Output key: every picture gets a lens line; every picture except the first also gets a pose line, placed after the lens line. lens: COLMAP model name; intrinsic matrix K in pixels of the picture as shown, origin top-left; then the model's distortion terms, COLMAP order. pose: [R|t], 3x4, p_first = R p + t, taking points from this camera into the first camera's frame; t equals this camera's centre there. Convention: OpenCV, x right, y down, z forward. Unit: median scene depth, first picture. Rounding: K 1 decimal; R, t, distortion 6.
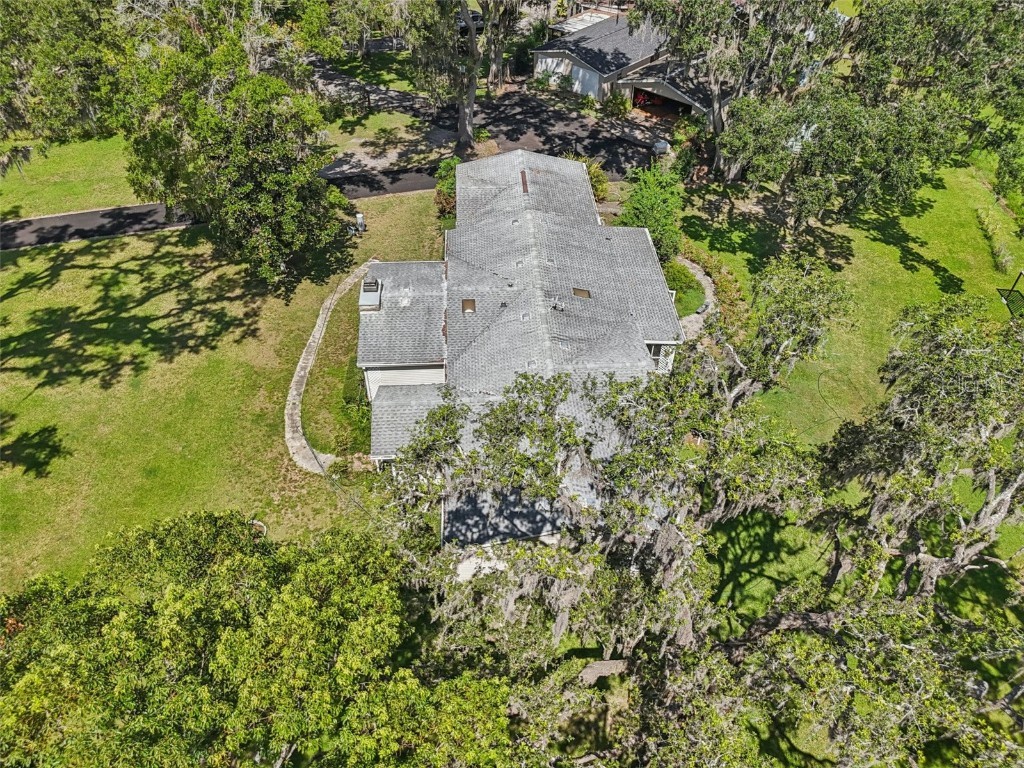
lens RADIAL K [[752.7, 0, 509.0], [0, 752.7, 380.7], [0, 0, 1]] dist [0.061221, -0.063284]
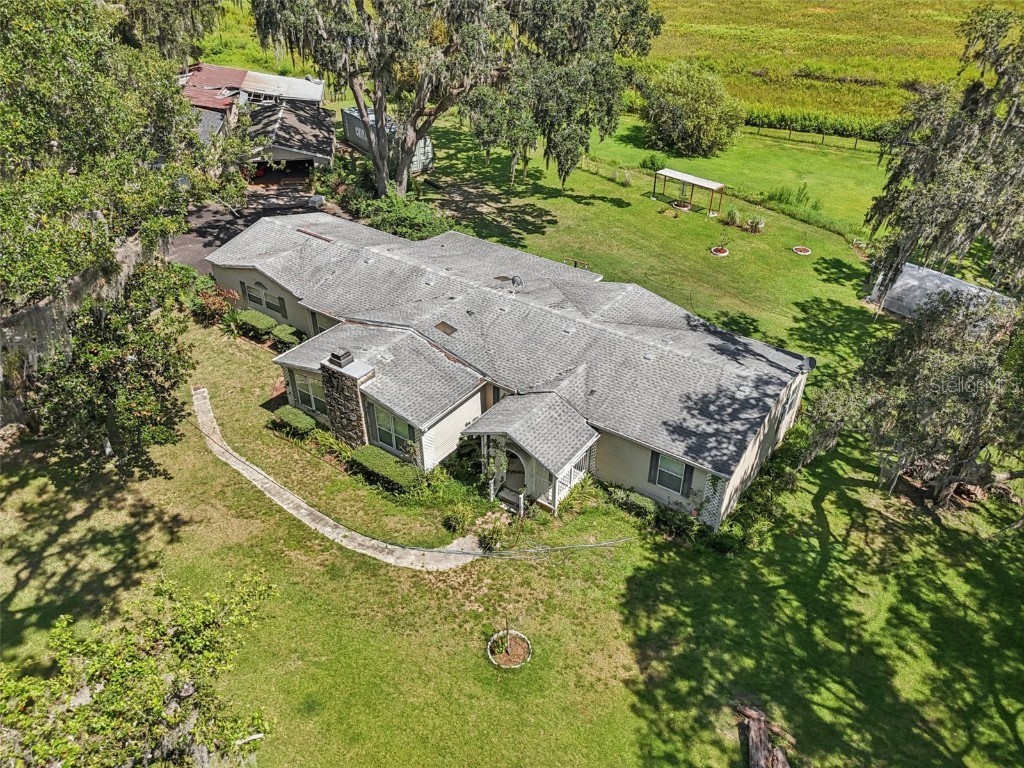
lens RADIAL K [[752.7, 0, 508.8], [0, 752.7, 384.2], [0, 0, 1]] dist [0.061221, -0.063284]
pose [[0.624872, -0.440682, 0.644464, -0.526302], [0.531253, 0.844895, 0.062633, -0.050854], [-0.572106, 0.303236, 0.762065, 0.252888]]
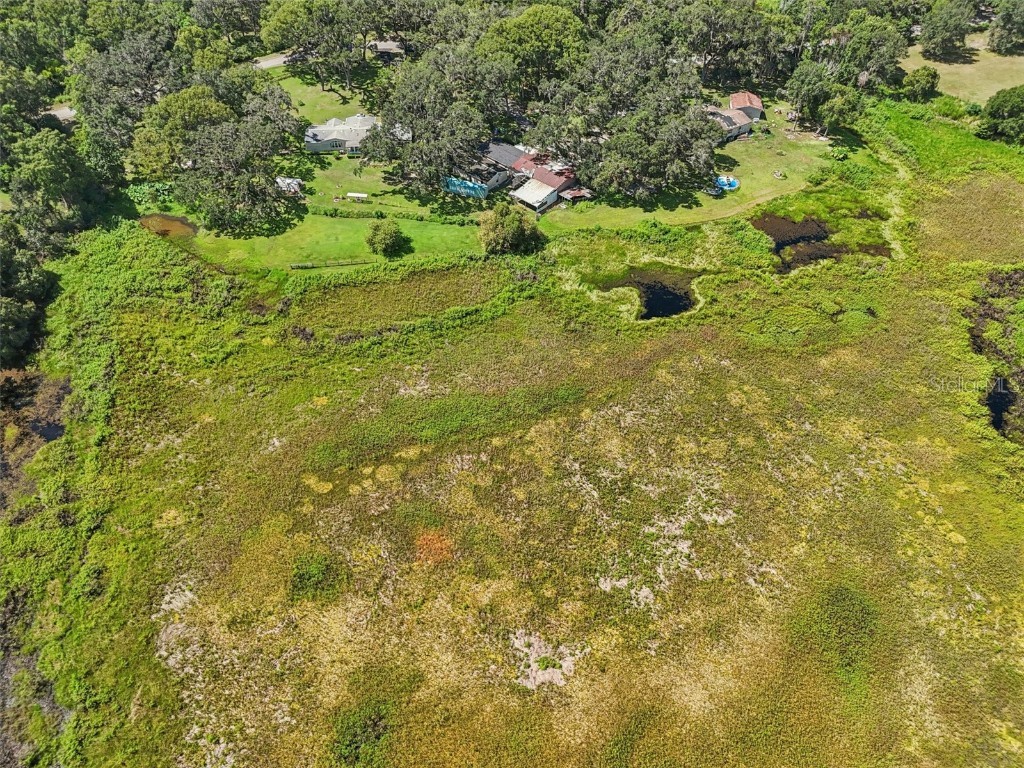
lens RADIAL K [[752.7, 0, 511.1], [0, 752.7, 382.8], [0, 0, 1]] dist [0.061221, -0.063284]
pose [[-0.001041, 0.731397, -0.681951, 4.719148], [-0.675782, 0.502153, 0.539593, -2.683127], [0.737101, 0.461412, 0.493742, -0.084706]]
